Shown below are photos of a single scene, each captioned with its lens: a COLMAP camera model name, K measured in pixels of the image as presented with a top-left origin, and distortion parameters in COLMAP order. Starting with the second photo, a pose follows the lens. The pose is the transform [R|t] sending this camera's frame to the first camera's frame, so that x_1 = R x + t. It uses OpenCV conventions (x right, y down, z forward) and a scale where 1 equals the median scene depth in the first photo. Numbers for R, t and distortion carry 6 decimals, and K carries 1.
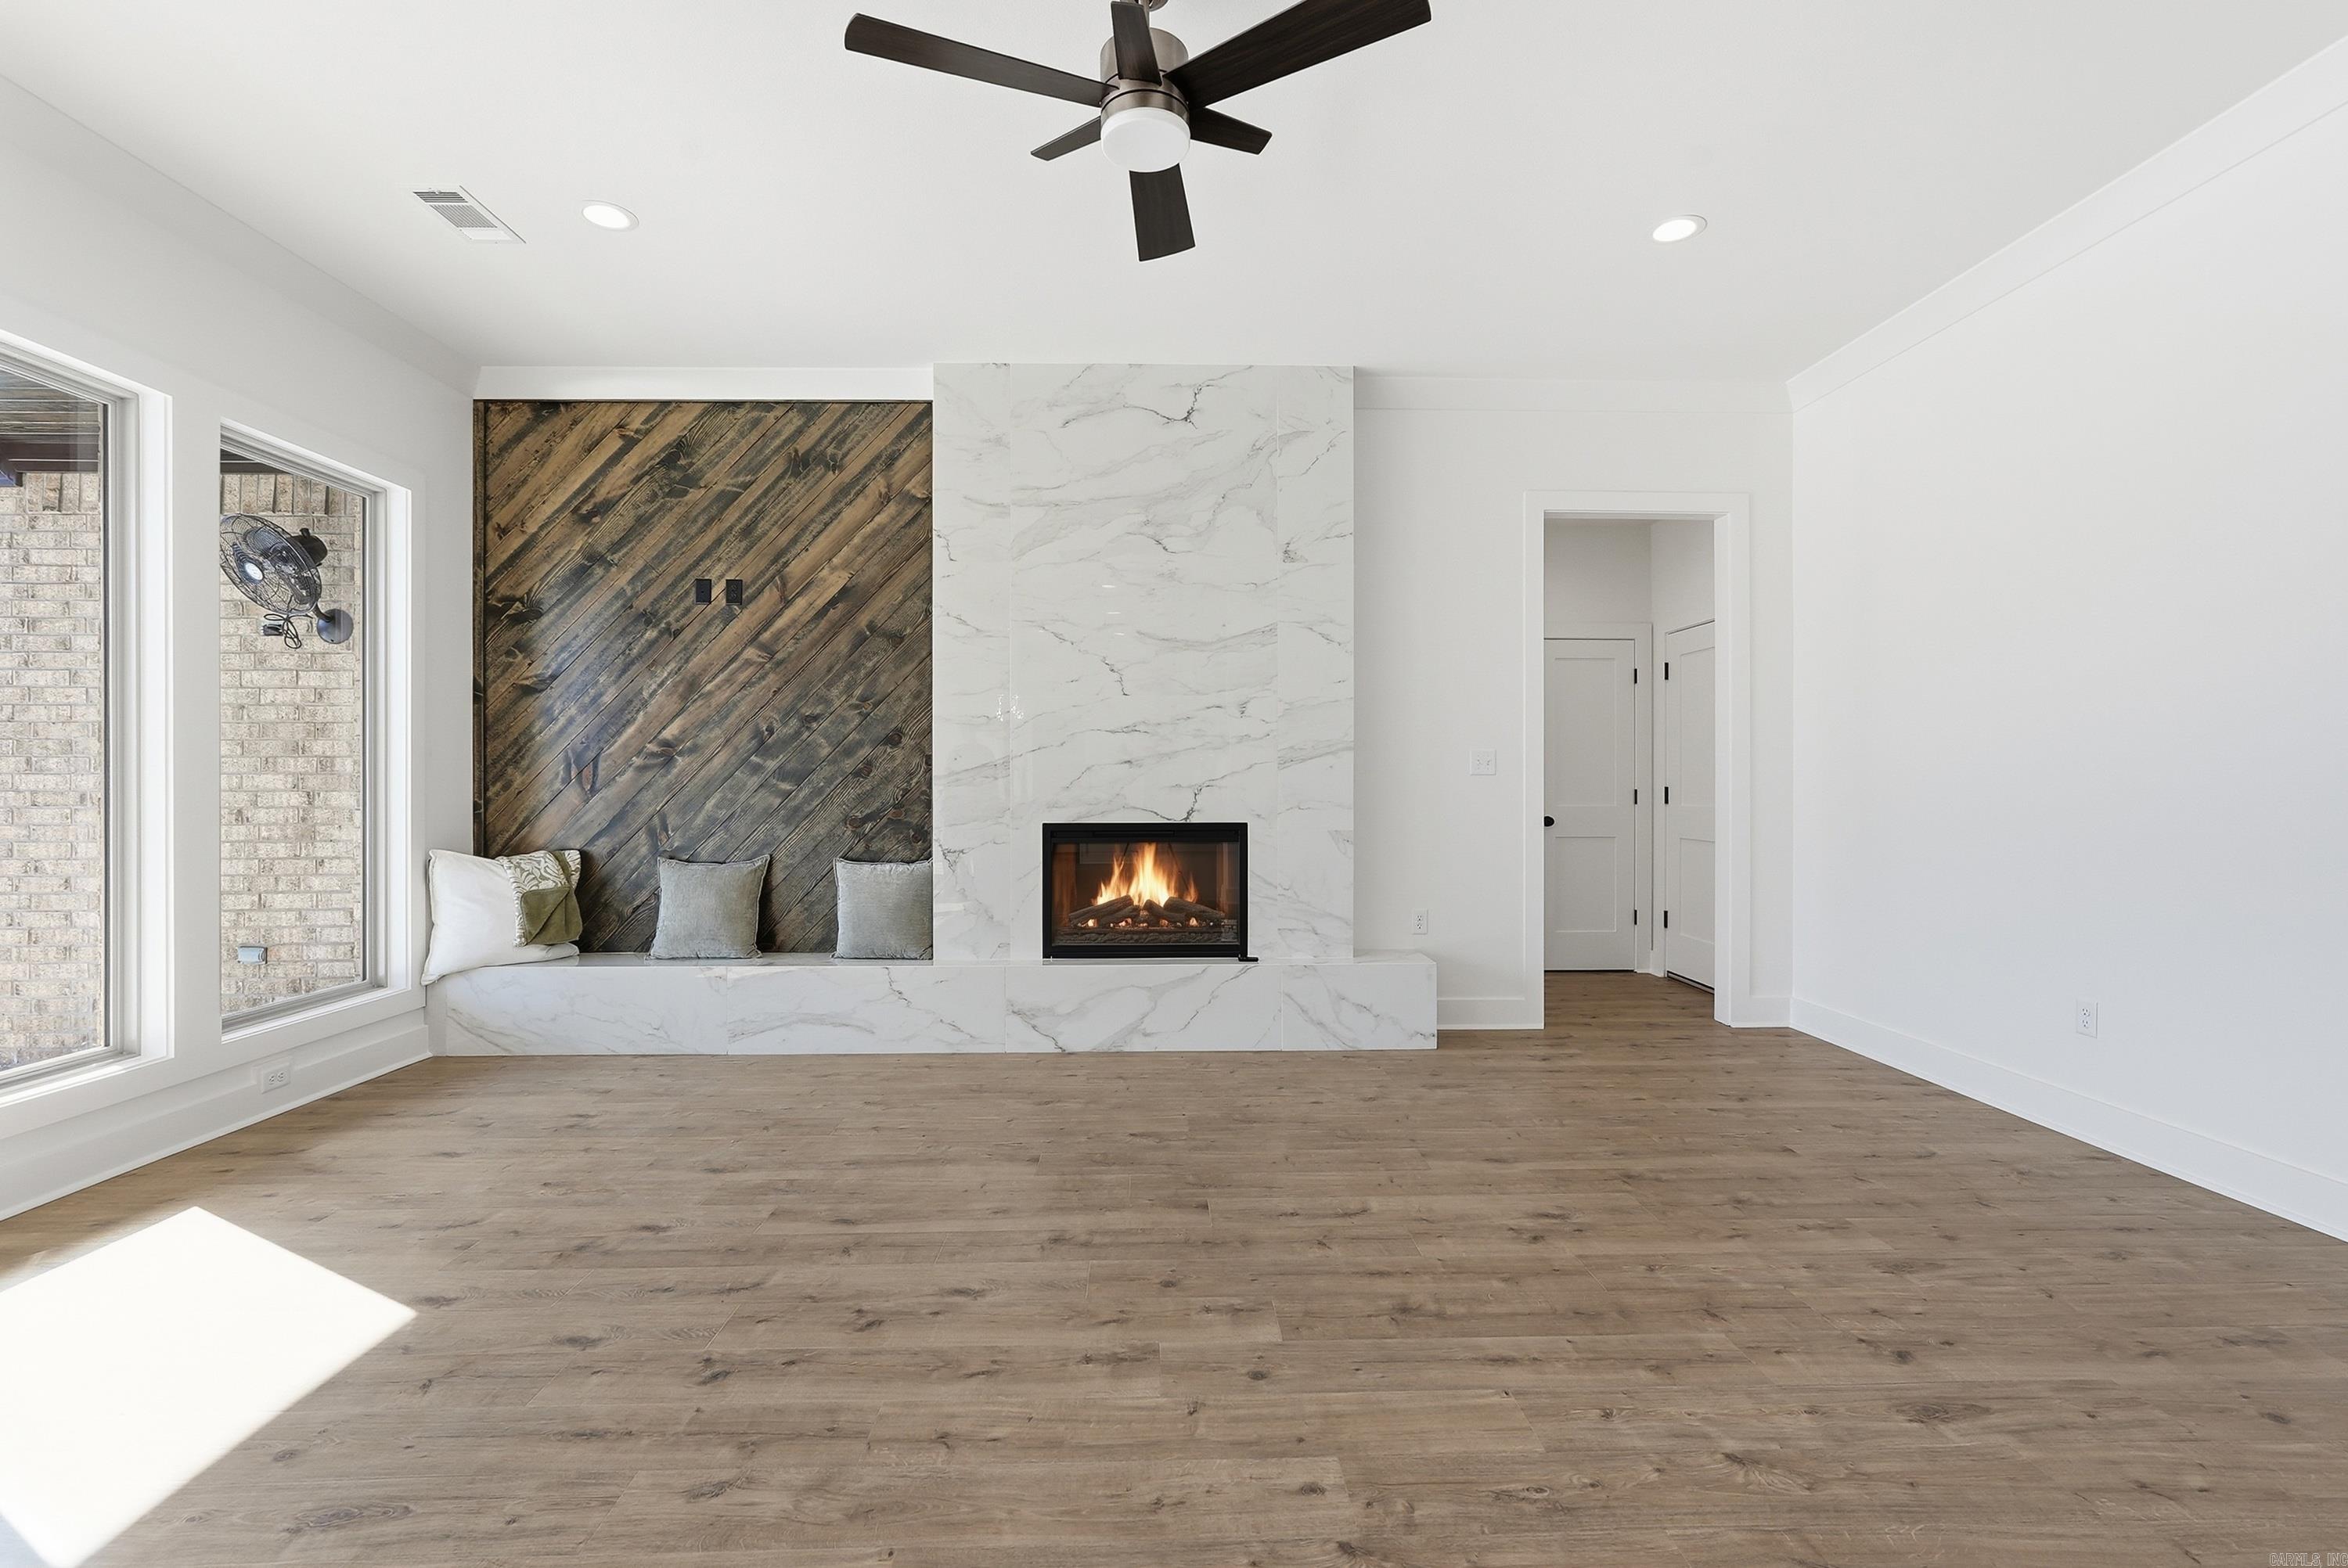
lens RADIAL K [[1047.5, 0, 1172.0], [0, 1047.5, 778.8], [0, 0, 1]] dist [-0.013433, 0.007208]
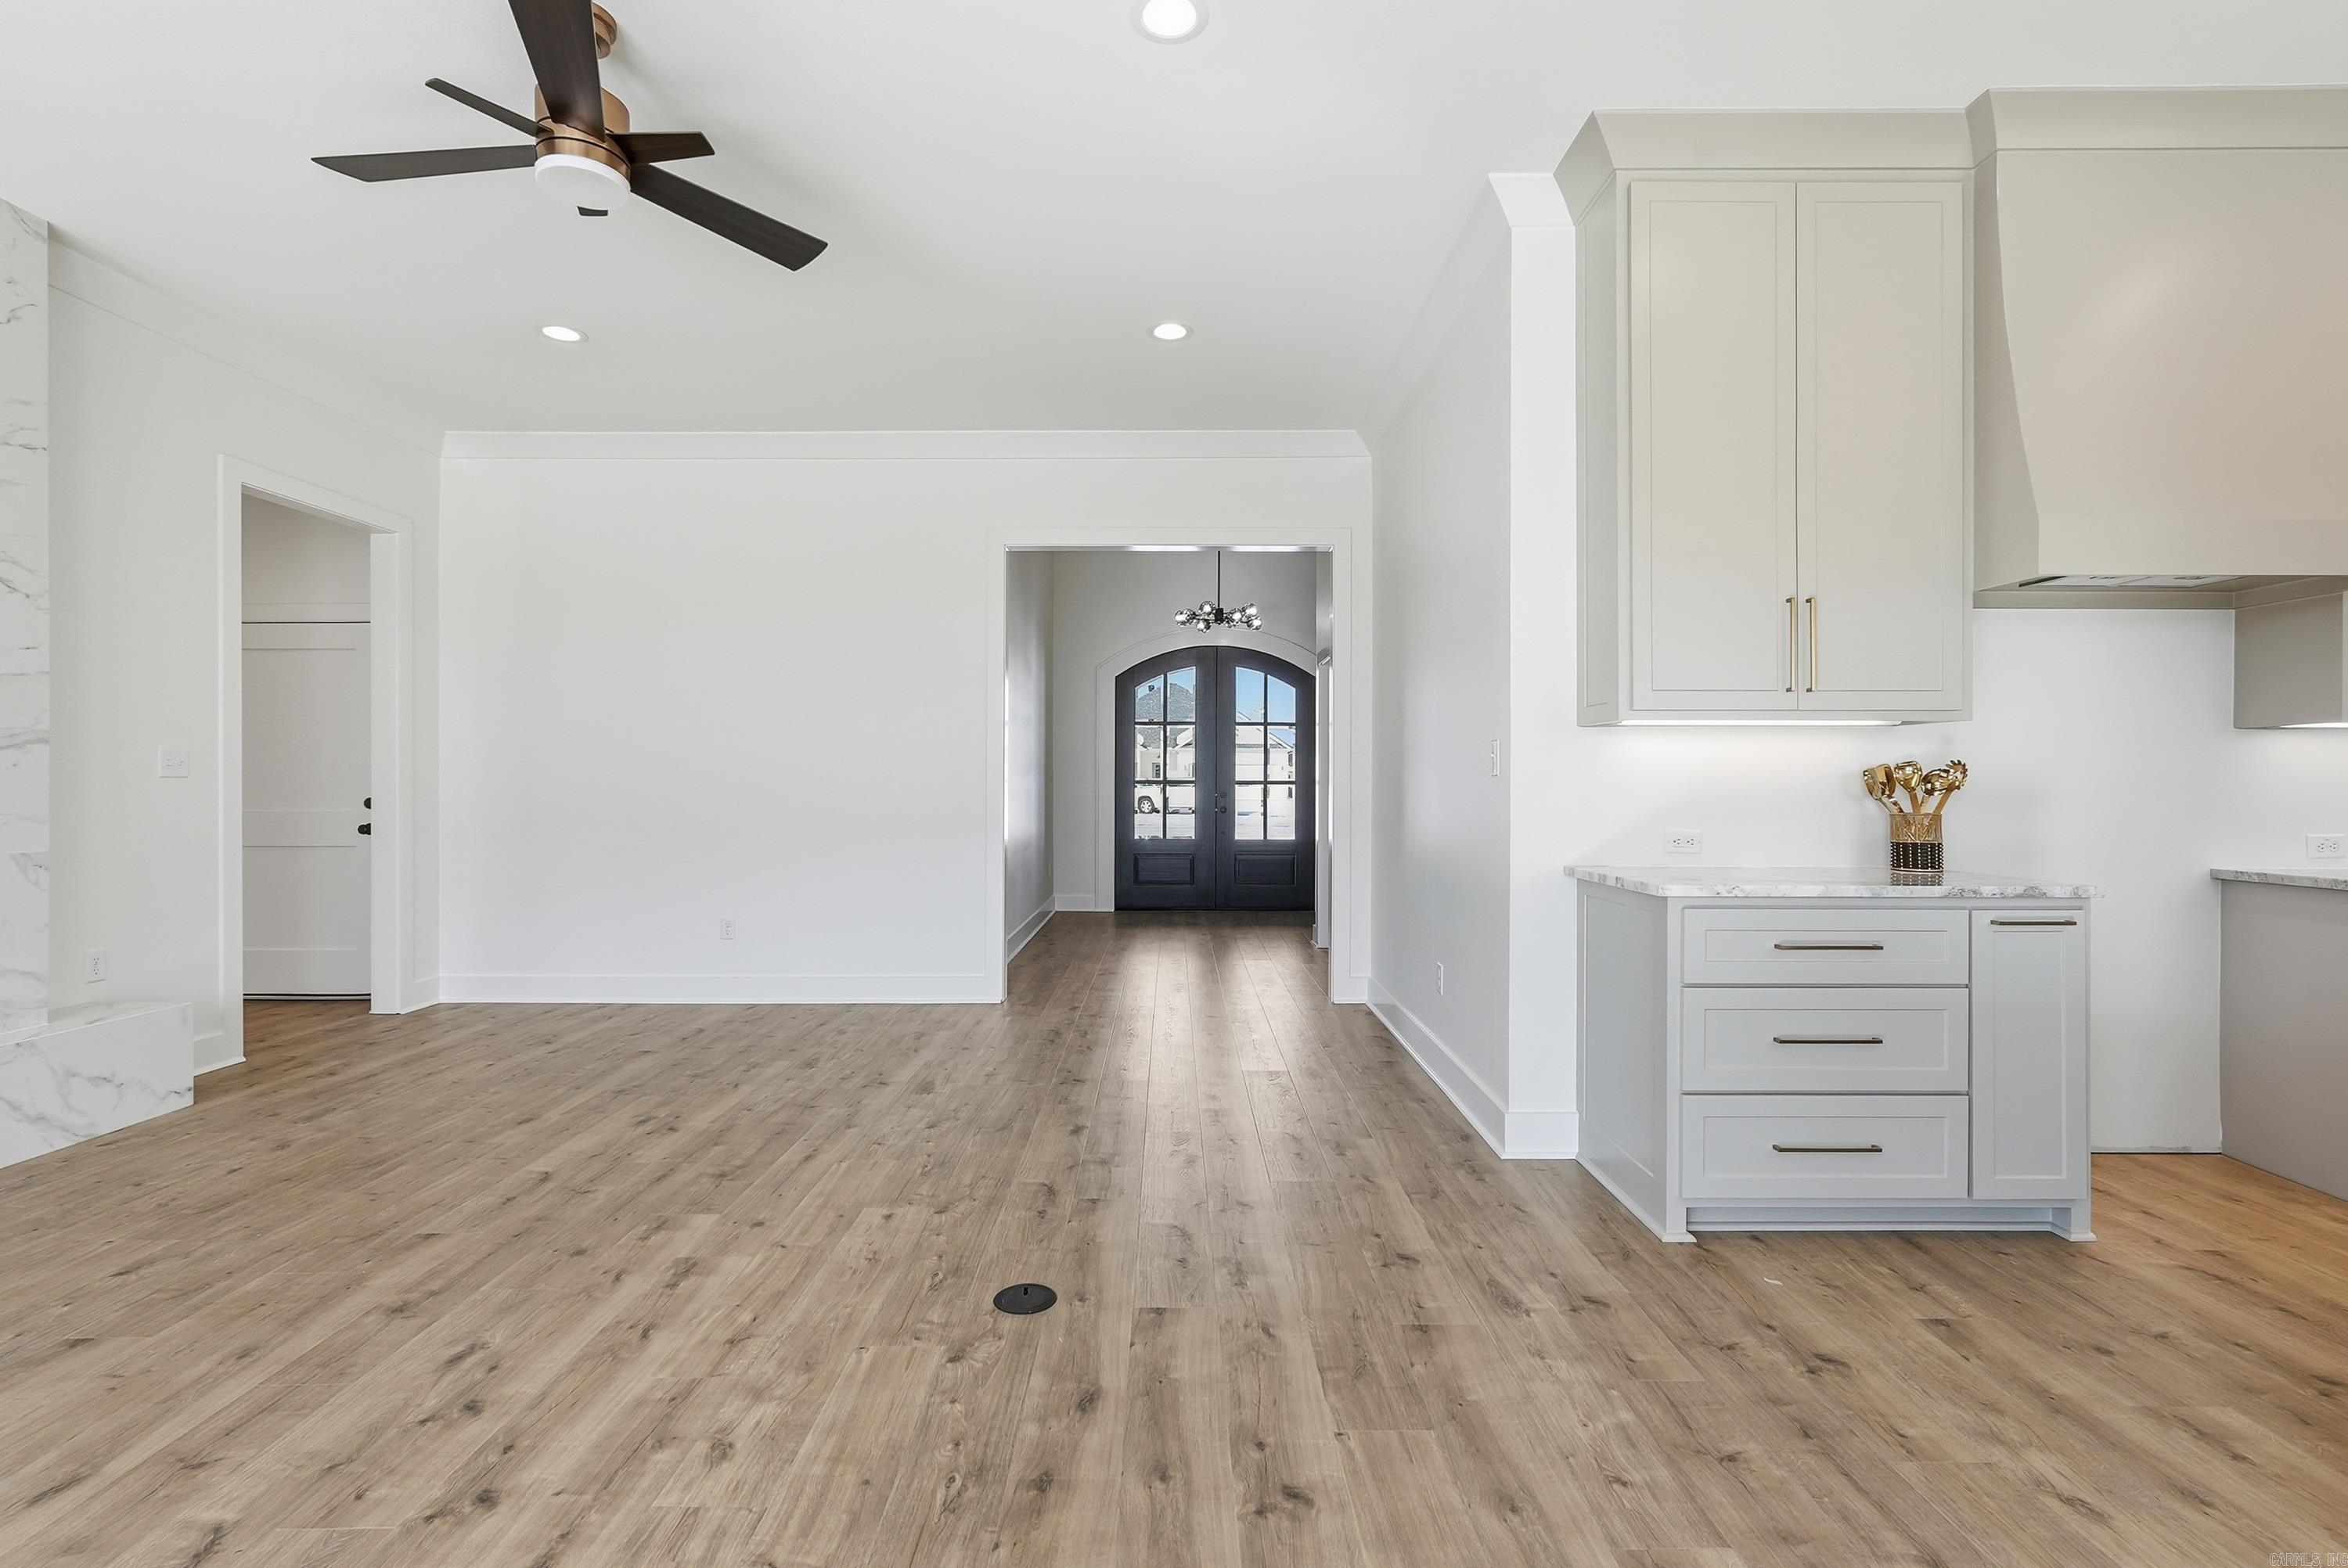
lens RADIAL K [[1047.5, 0, 1177.8], [0, 1047.5, 789.3], [0, 0, 1]] dist [-0.013433, 0.007208]
pose [[0.022050, -0.005211, 0.999743, -0.533214], [-0.001780, 0.999985, 0.005252, -0.000258], [-0.999755, -0.001895, 0.022040, 0.181420]]
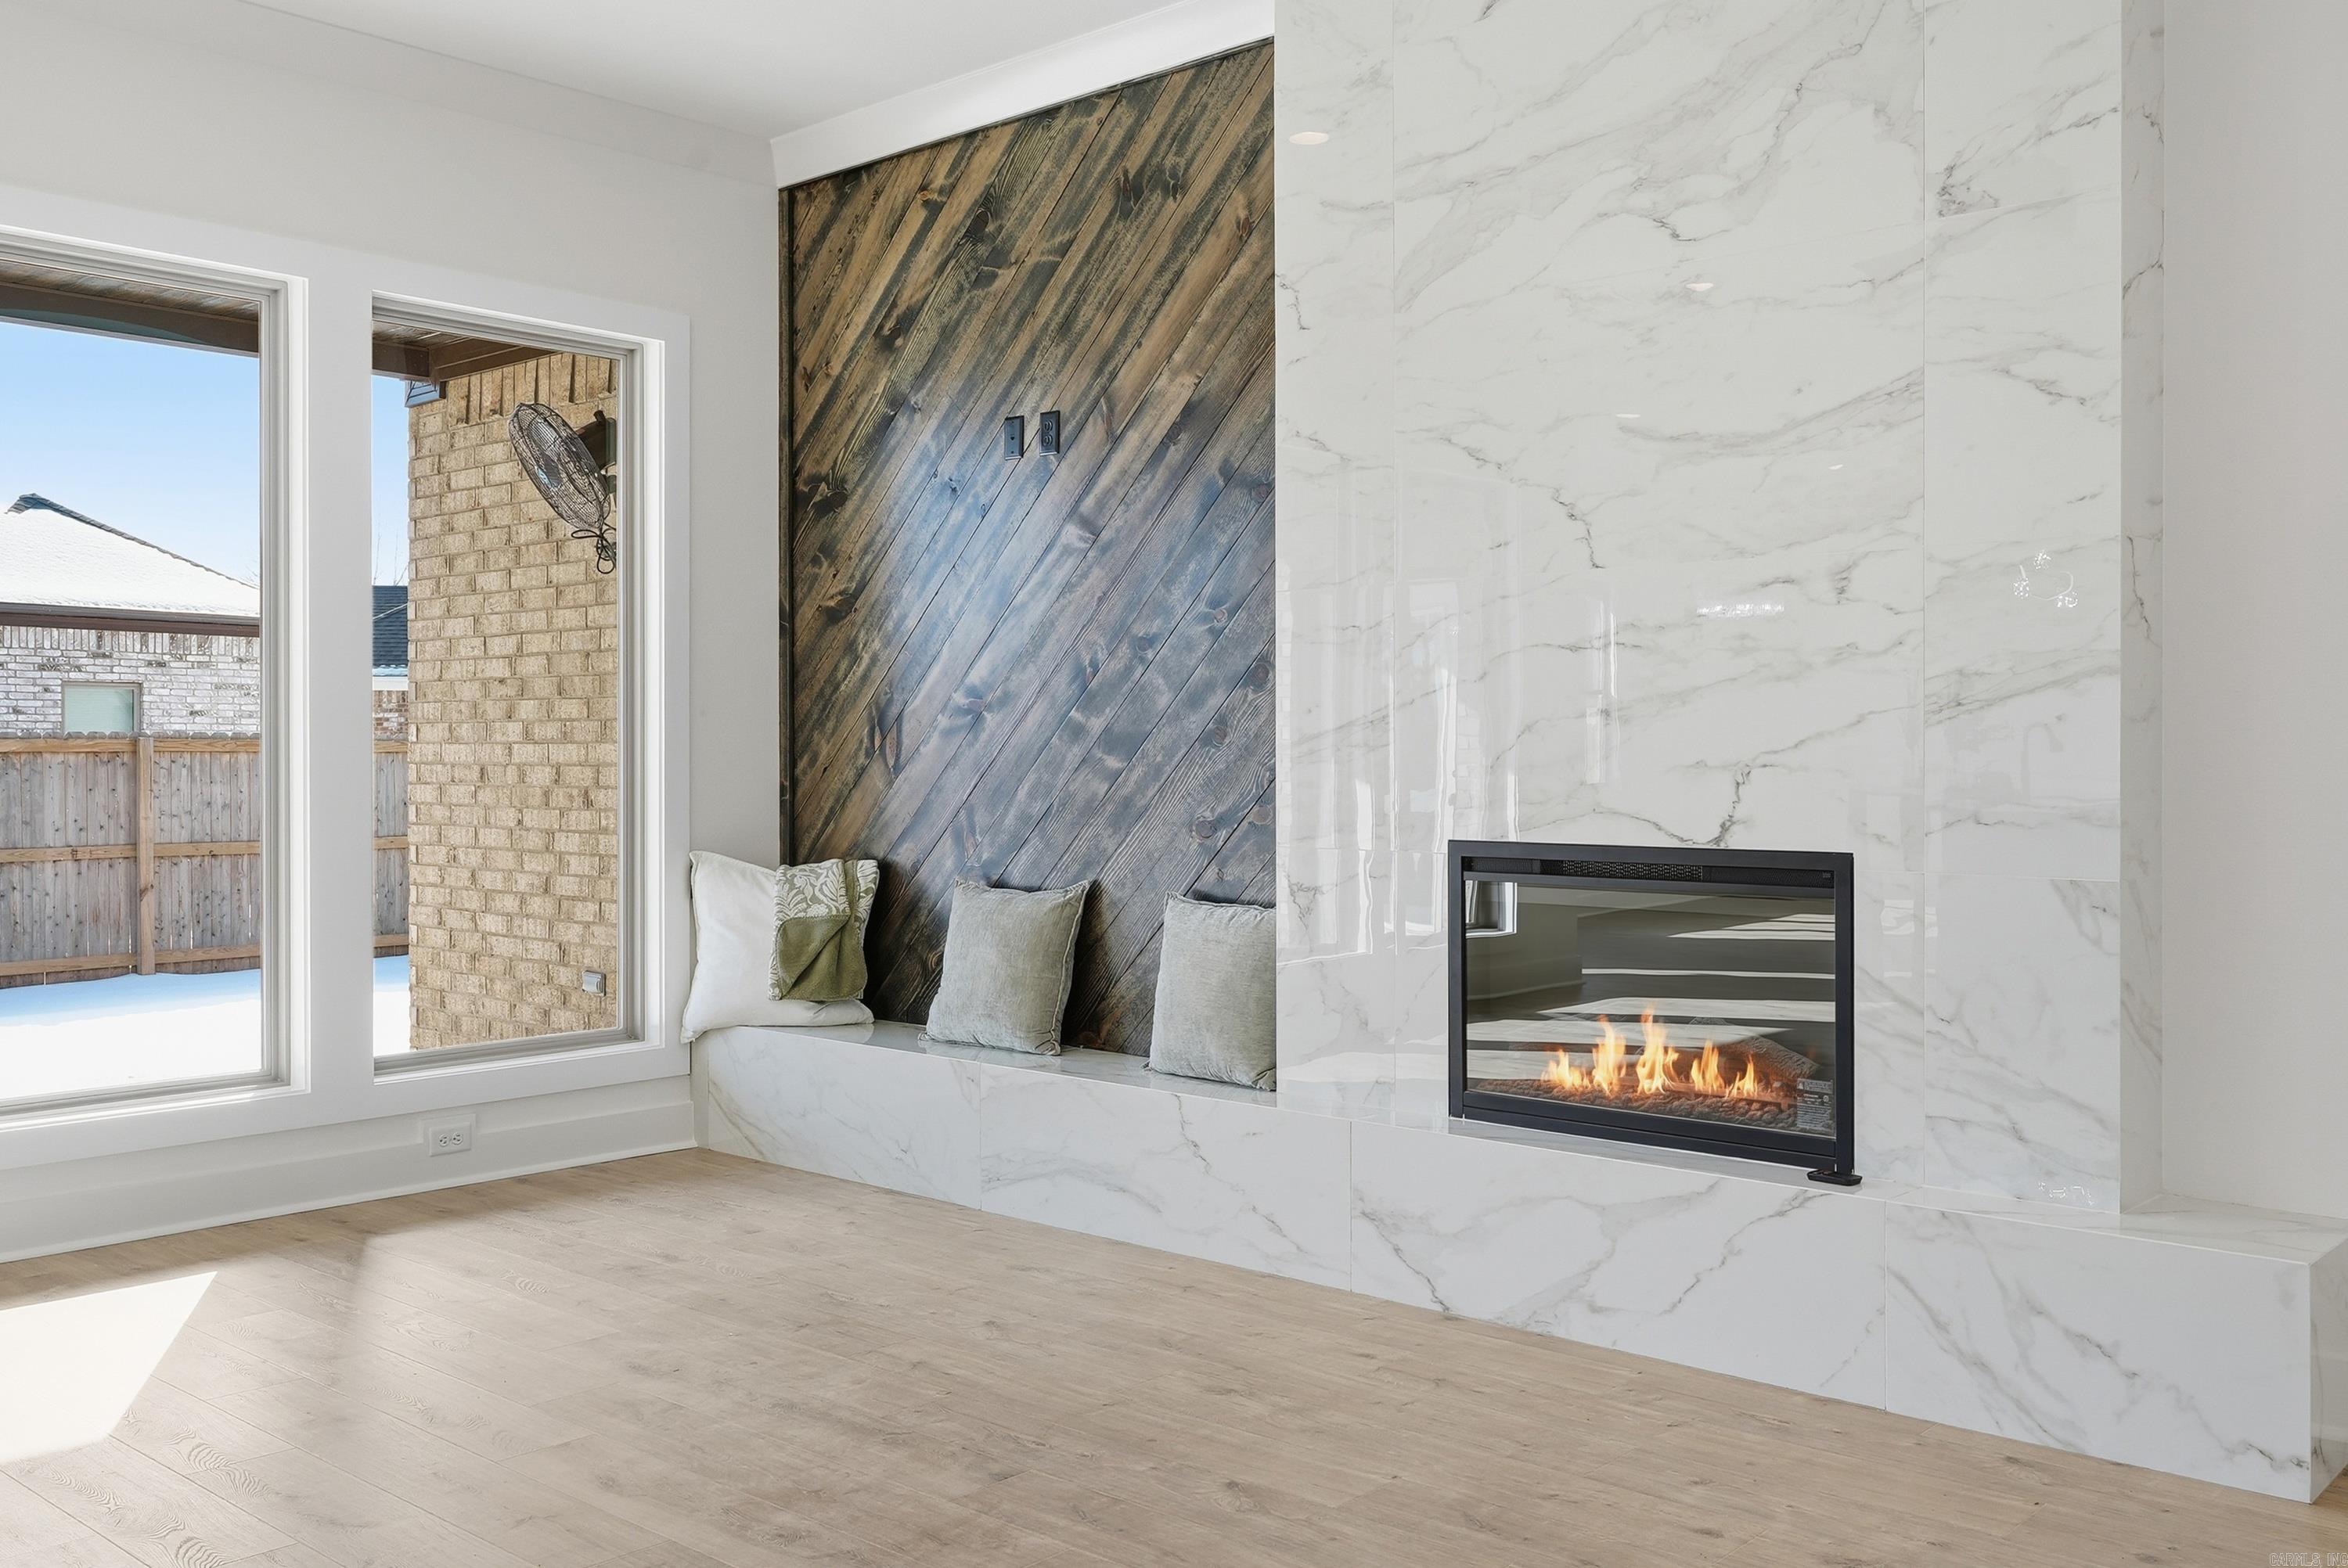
lens RADIAL K [[2025.3, 0, 1169.2], [0, 2025.3, 759.9], [0, 0, 1]] dist [0.005500, -0.018311]
pose [[0.724926, 0.003699, -0.688817, 0.421859], [0.000343, 0.999984, 0.005731, -0.000475], [0.688827, -0.004391, 0.724913, 0.216890]]
